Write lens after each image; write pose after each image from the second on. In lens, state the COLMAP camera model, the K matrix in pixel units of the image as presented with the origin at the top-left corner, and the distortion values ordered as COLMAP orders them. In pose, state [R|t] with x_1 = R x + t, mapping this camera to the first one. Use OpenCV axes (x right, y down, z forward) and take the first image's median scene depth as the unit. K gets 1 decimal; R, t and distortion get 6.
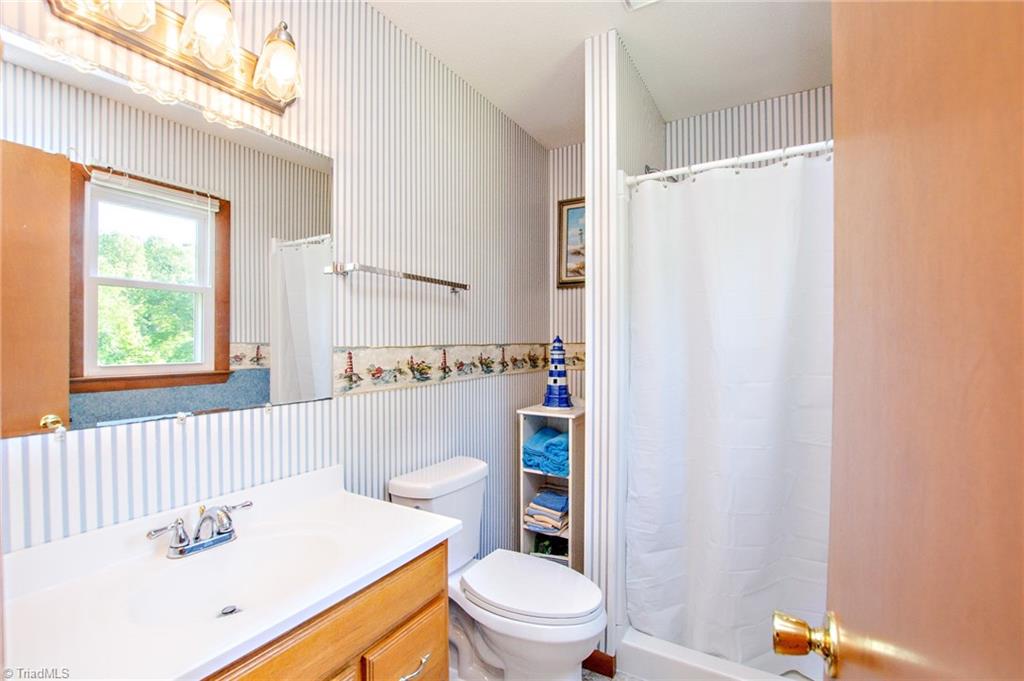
lens RADIAL K [[462.6, 0, 512.0], [0, 462.6, 340.5], [0, 0, 1]] dist [-0.024688, 0.000868]
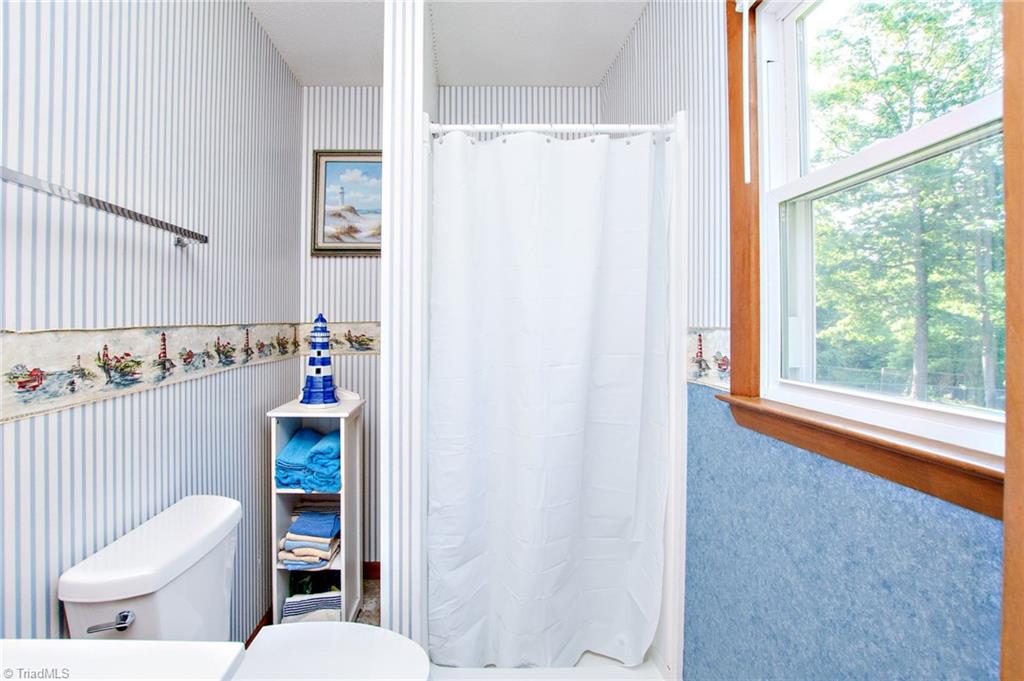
lens RADIAL K [[484.3, 0, 510.4], [0, 484.3, 314.9], [0, 0, 1]] dist [-0.022605, 0.000534]
pose [[0.859814, 0.008006, 0.510545, -0.051620], [-0.002681, 0.999934, -0.011164, 0.000246], [-0.510601, 0.008231, 0.859778, 0.134981]]
